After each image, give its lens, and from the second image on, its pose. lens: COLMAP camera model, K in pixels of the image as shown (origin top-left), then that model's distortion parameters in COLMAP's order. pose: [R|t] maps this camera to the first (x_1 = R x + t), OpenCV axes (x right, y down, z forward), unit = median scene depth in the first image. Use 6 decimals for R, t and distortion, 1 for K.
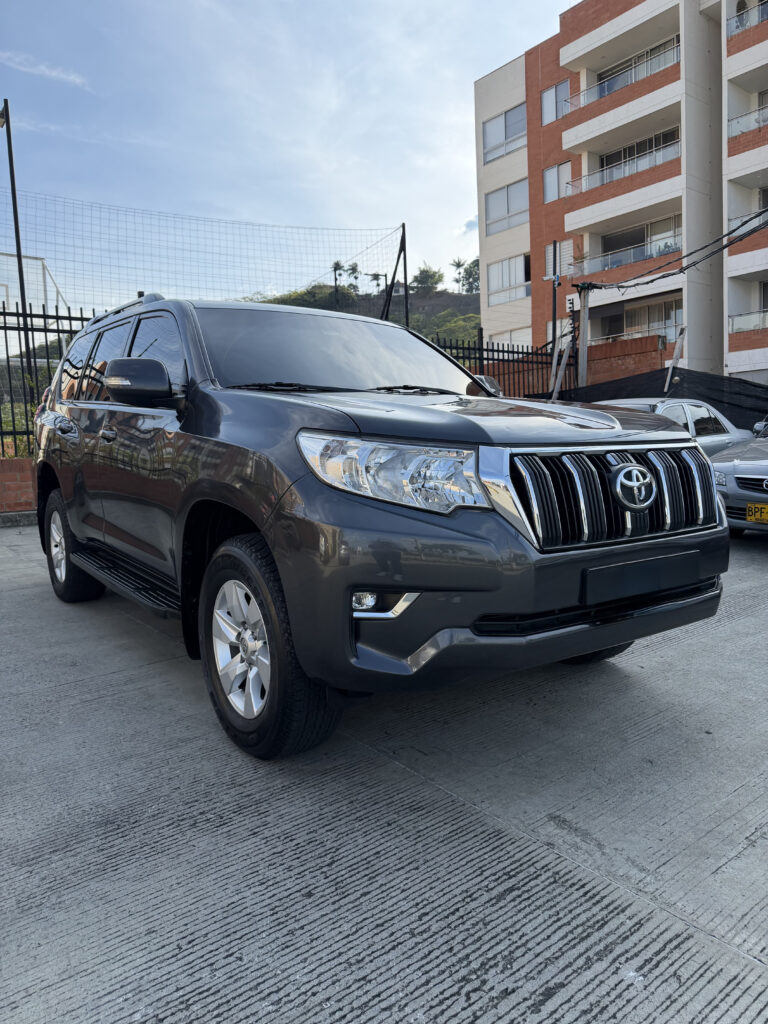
lens RADIAL K [[727.6, 0, 385.8], [0, 727.6, 514.0], [0, 0, 1]] dist [0.000569, -0.005793]
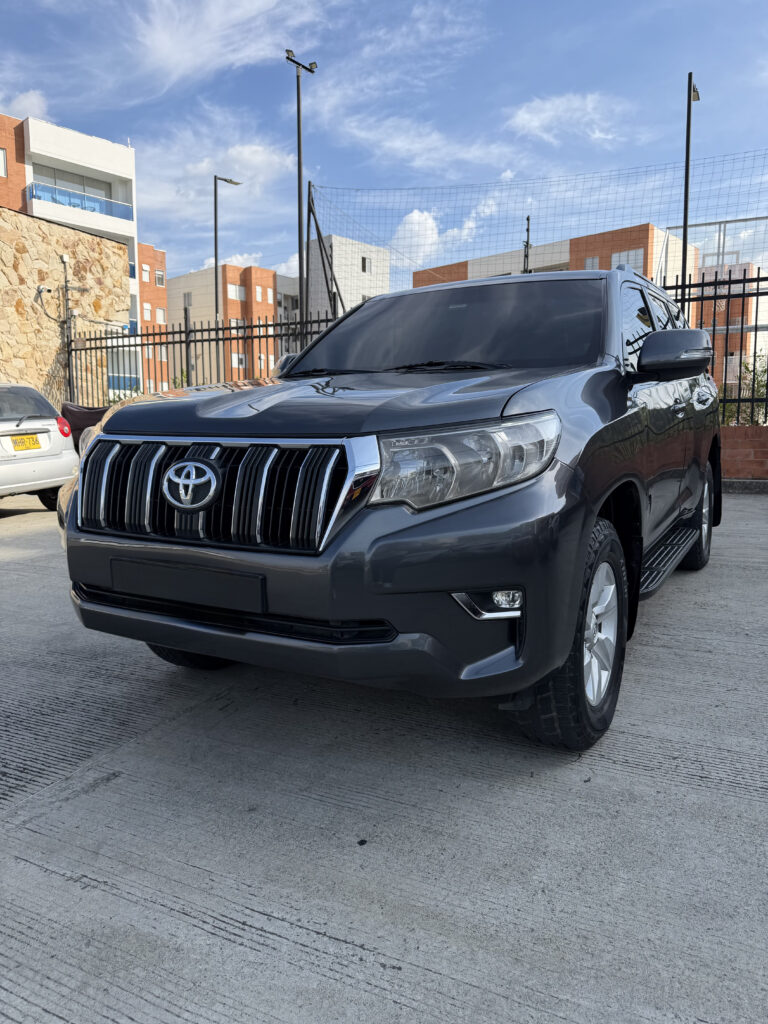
lens RADIAL K [[727.6, 0, 385.8], [0, 727.6, 514.0], [0, 0, 1]] dist [0.000569, -0.005793]
pose [[0.419568, 0.136149, -0.897456, 1.258673], [-0.091114, 0.990011, 0.107594, -0.120298], [0.903140, 0.036628, 0.427782, 0.835479]]
